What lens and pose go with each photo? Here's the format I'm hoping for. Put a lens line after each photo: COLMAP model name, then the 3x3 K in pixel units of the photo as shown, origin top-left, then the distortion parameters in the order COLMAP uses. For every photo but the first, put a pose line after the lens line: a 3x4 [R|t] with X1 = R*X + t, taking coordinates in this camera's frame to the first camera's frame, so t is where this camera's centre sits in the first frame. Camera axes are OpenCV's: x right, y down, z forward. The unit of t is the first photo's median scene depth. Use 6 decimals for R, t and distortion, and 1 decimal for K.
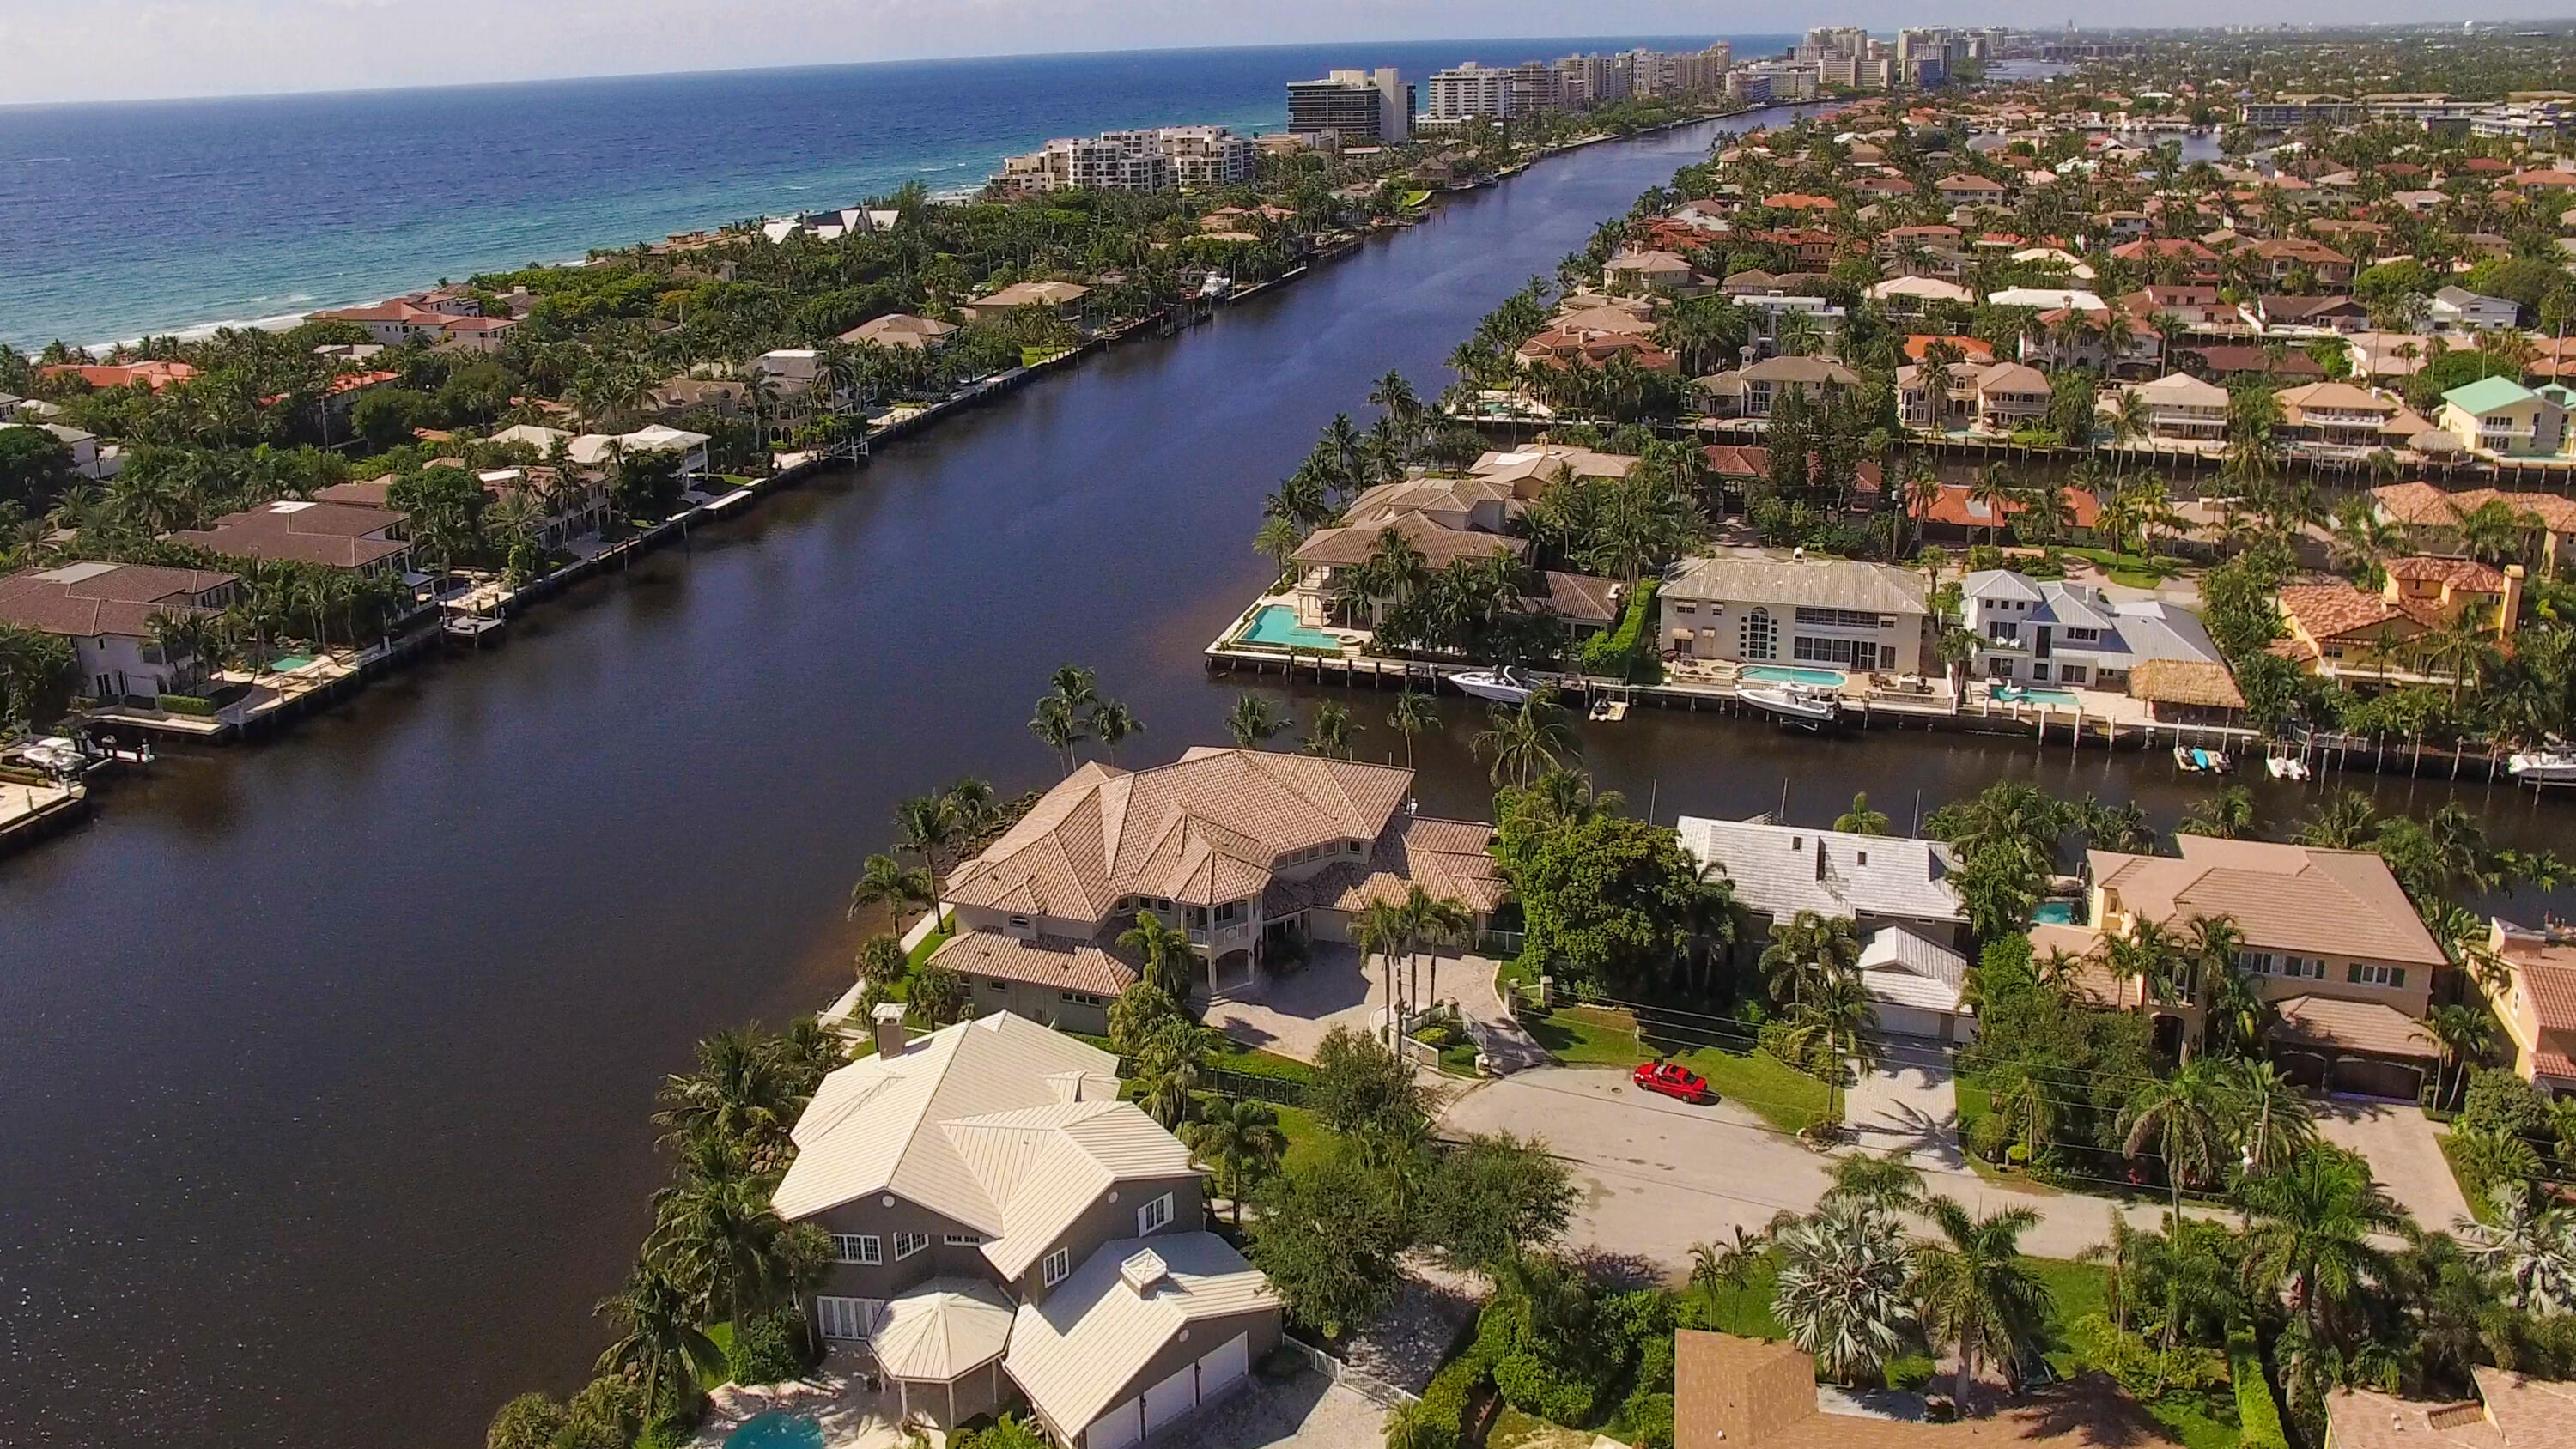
lens RADIAL K [[2001.8, 0, 1288.7], [0, 2001.8, 680.3], [0, 0, 1]] dist [-0.162603, 0.158323]
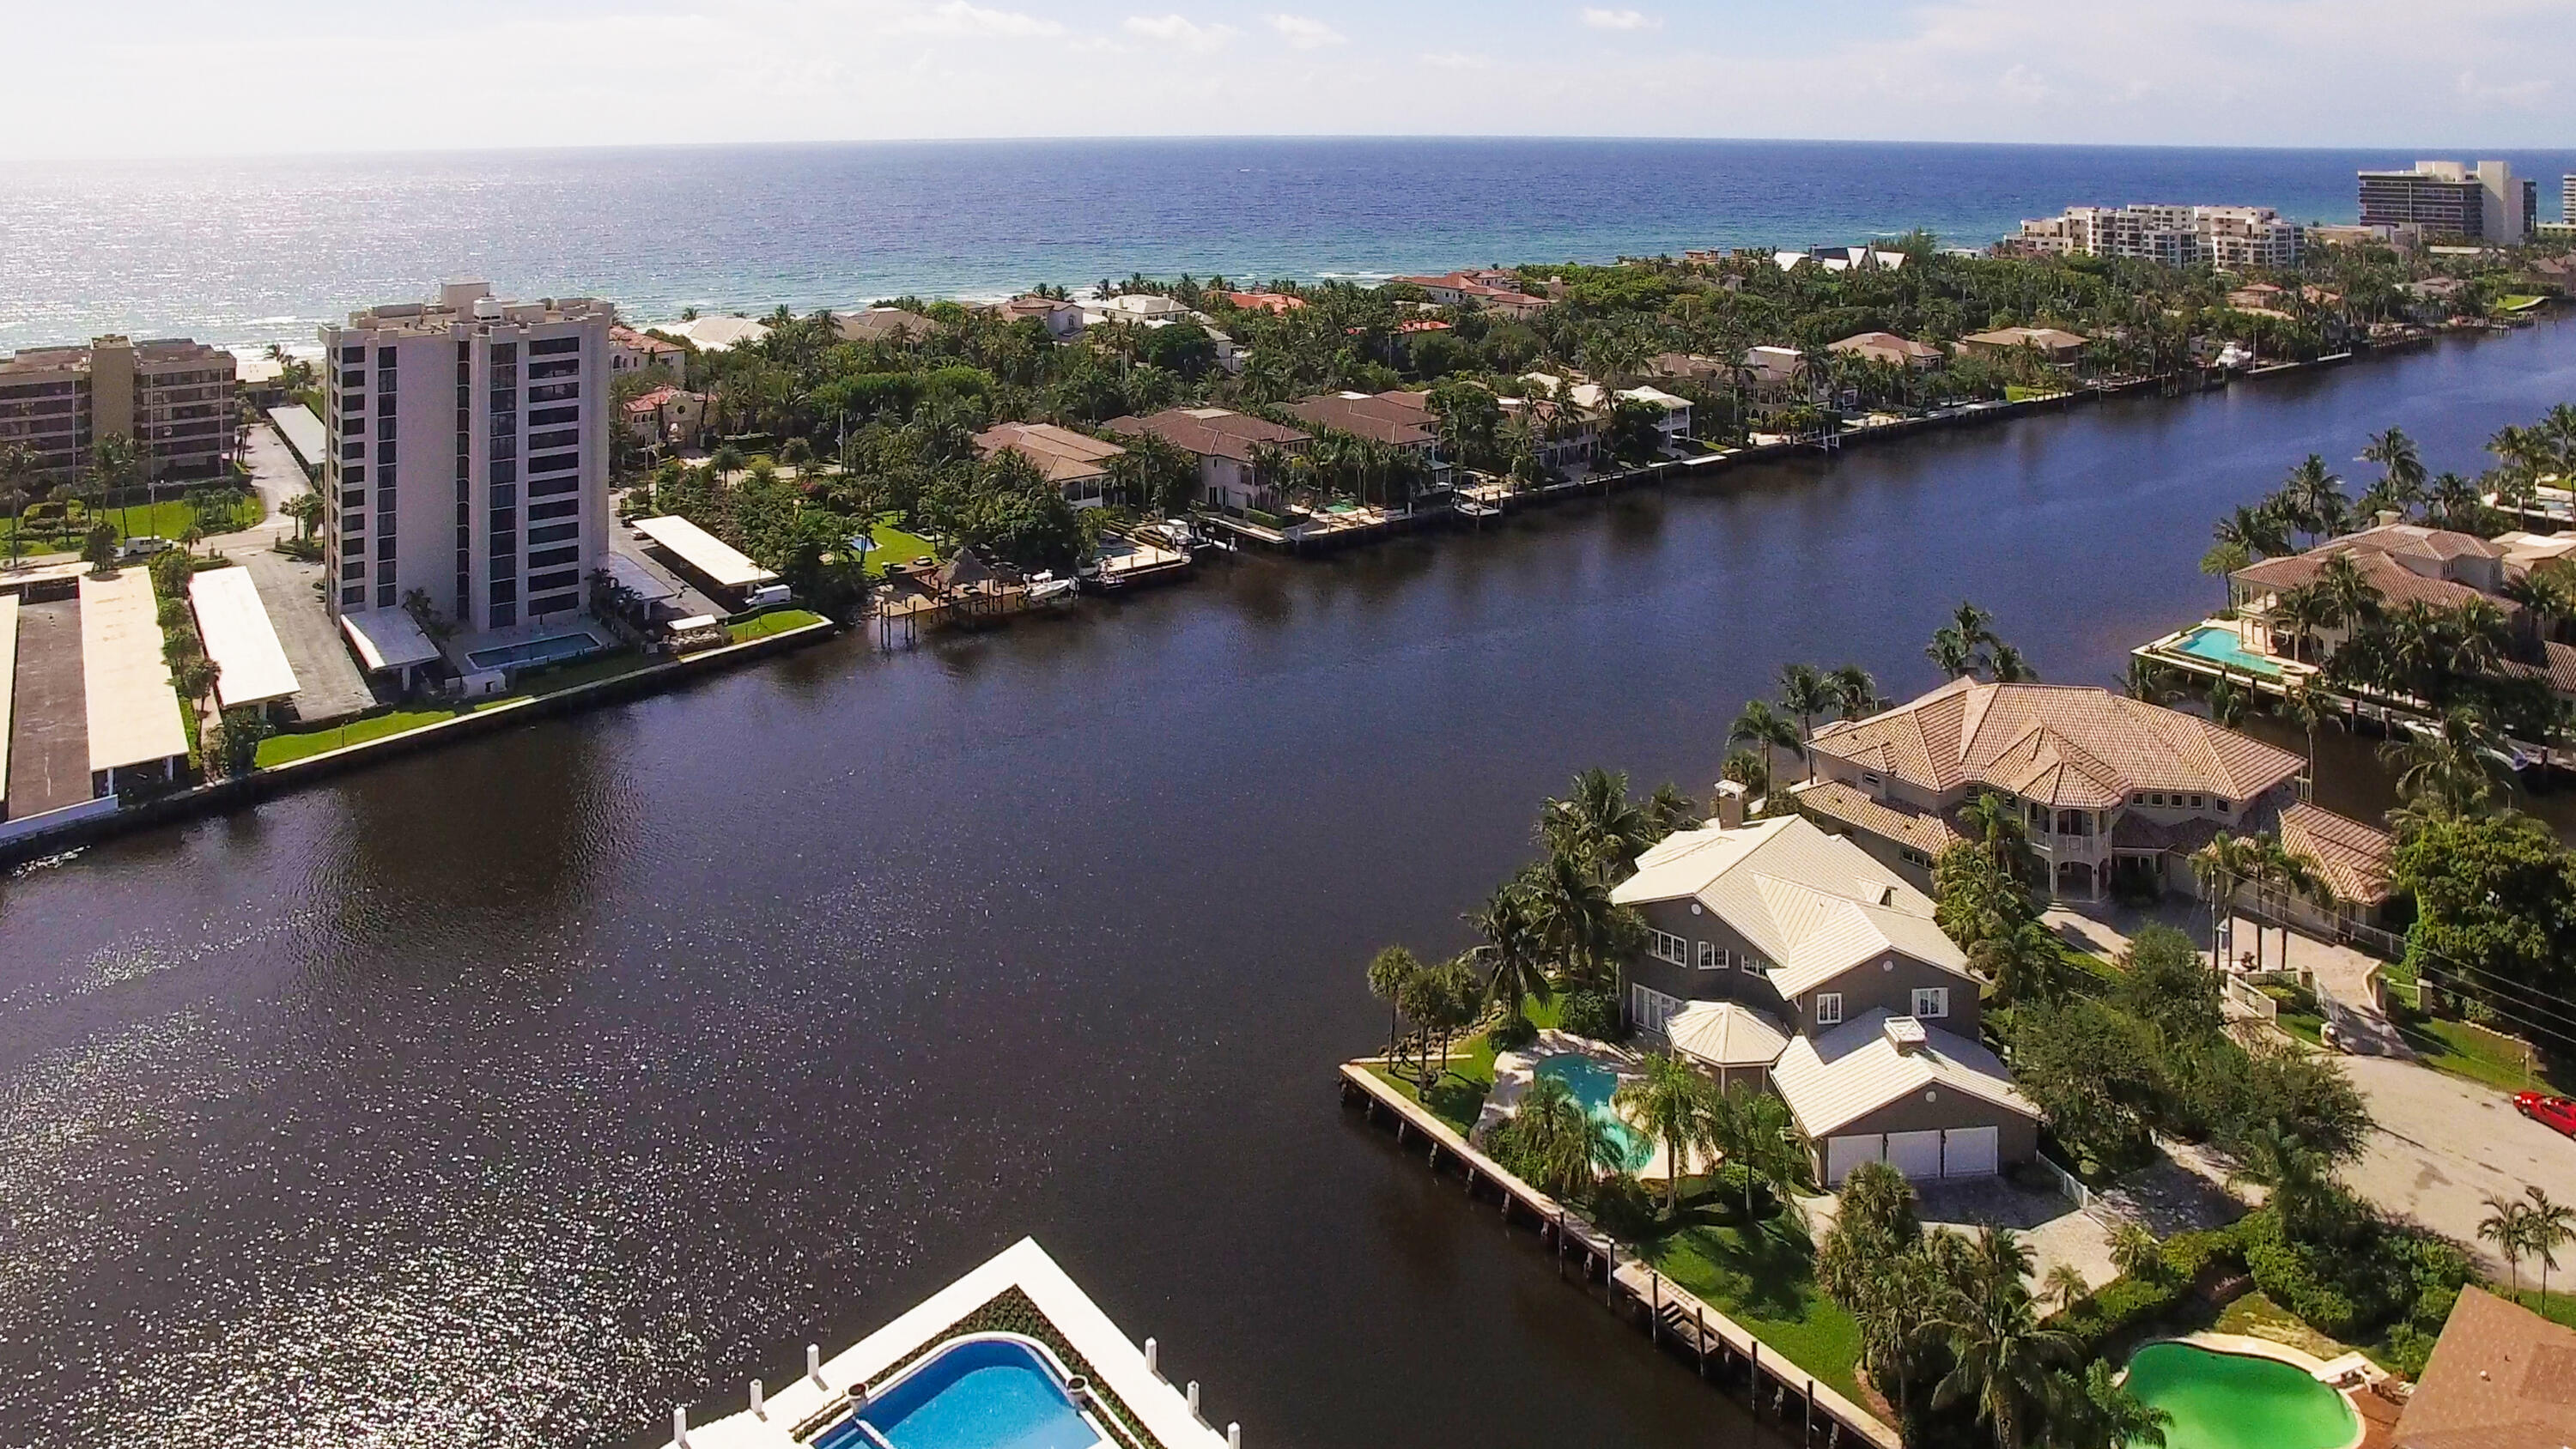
lens RADIAL K [[2001.8, 0, 1288.7], [0, 2001.8, 680.3], [0, 0, 1]] dist [-0.162603, 0.158323]
pose [[0.859484, 0.100181, -0.501249, 0.114461], [-0.133278, 0.990608, -0.030543, 0.111279], [0.493481, 0.093056, 0.864764, -0.144131]]
